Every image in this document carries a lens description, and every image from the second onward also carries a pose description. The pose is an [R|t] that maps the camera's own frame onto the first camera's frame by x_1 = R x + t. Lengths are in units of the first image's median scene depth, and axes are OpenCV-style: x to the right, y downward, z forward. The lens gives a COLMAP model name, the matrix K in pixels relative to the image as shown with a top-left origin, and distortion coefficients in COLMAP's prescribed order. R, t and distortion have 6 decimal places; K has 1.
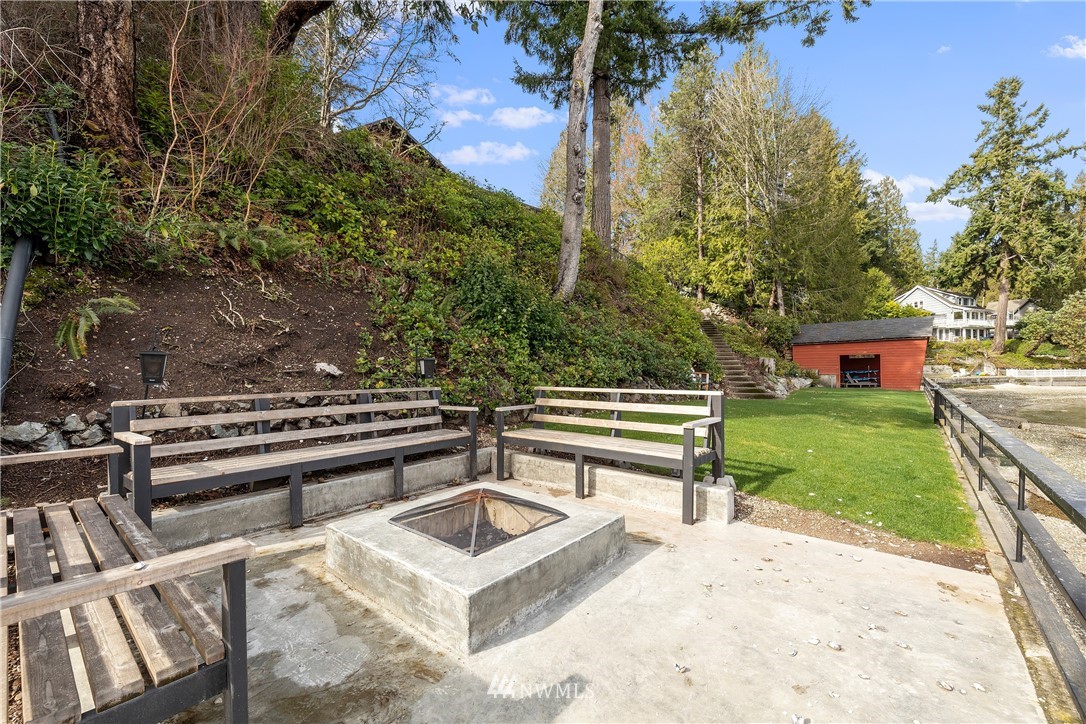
lens RADIAL K [[458.7, 0, 548.7], [0, 458.7, 368.0], [0, 0, 1]] dist [0.006381, -0.000866]
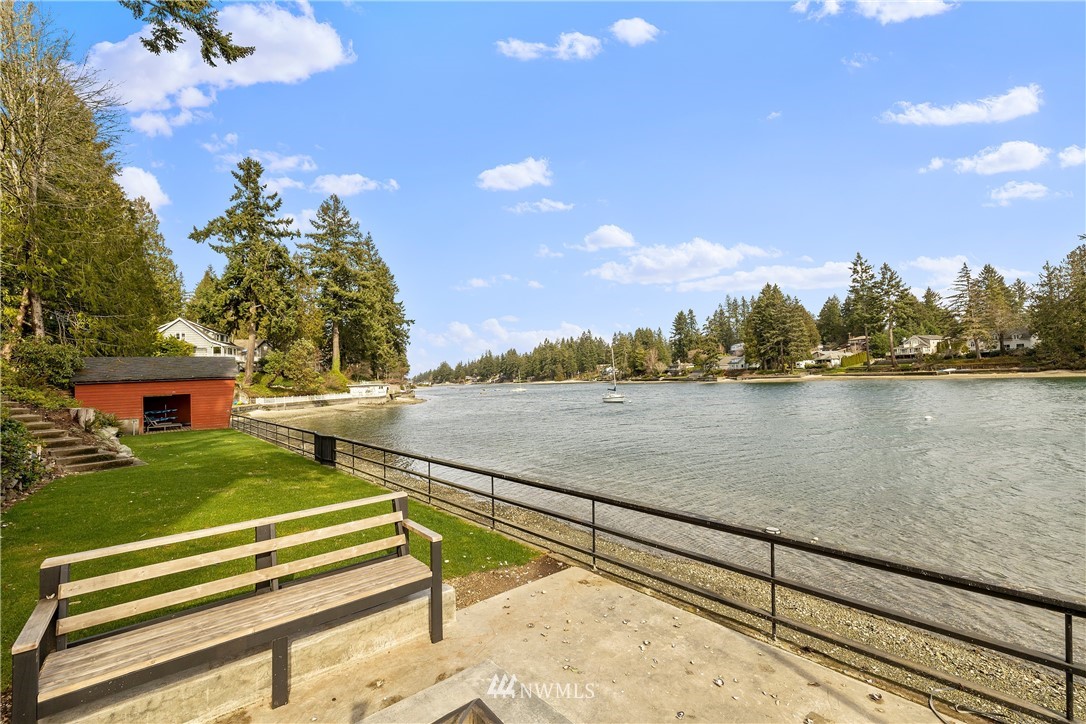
lens RADIAL K [[458.7, 0, 543.7], [0, 458.7, 364.1], [0, 0, 1]] dist [0.006381, -0.000866]
pose [[0.189514, 0.034684, 0.981265, -0.041081], [0.031024, 0.998665, -0.041290, -0.012937], [-0.981388, 0.038267, 0.188185, 0.036847]]
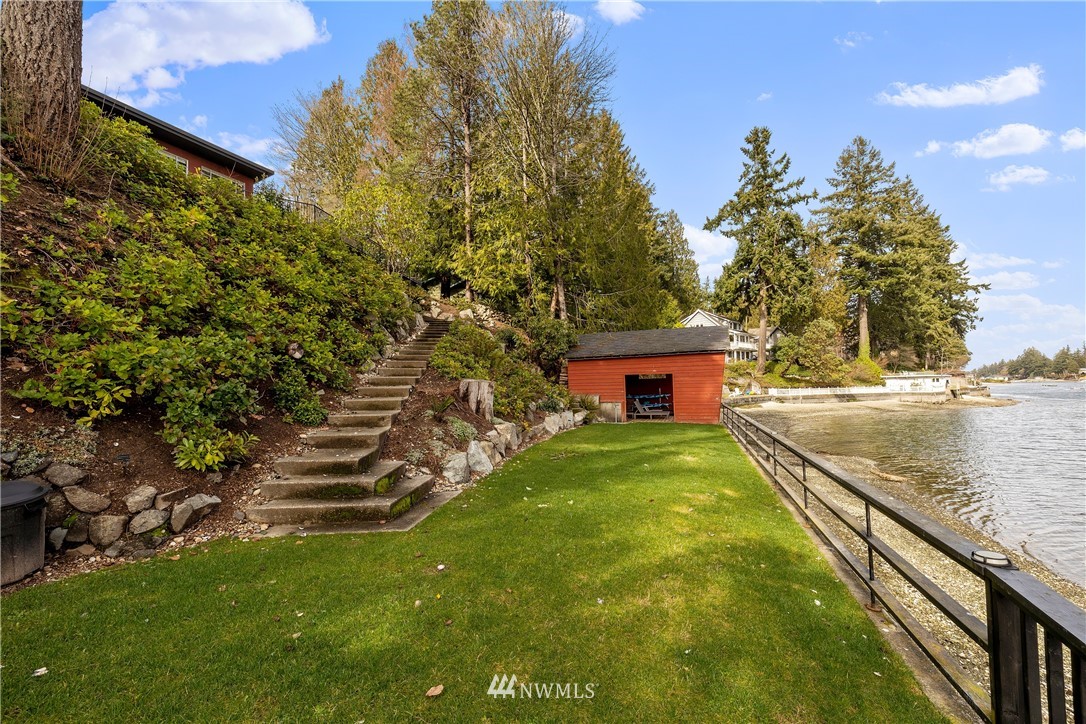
lens RADIAL K [[458.7, 0, 541.5], [0, 458.7, 366.7], [0, 0, 1]] dist [0.006381, -0.000866]
pose [[0.938440, 0.008067, 0.345348, 0.120975], [0.007649, 0.998997, -0.044120, -0.004707], [-0.345357, 0.044046, 0.937437, 0.171247]]
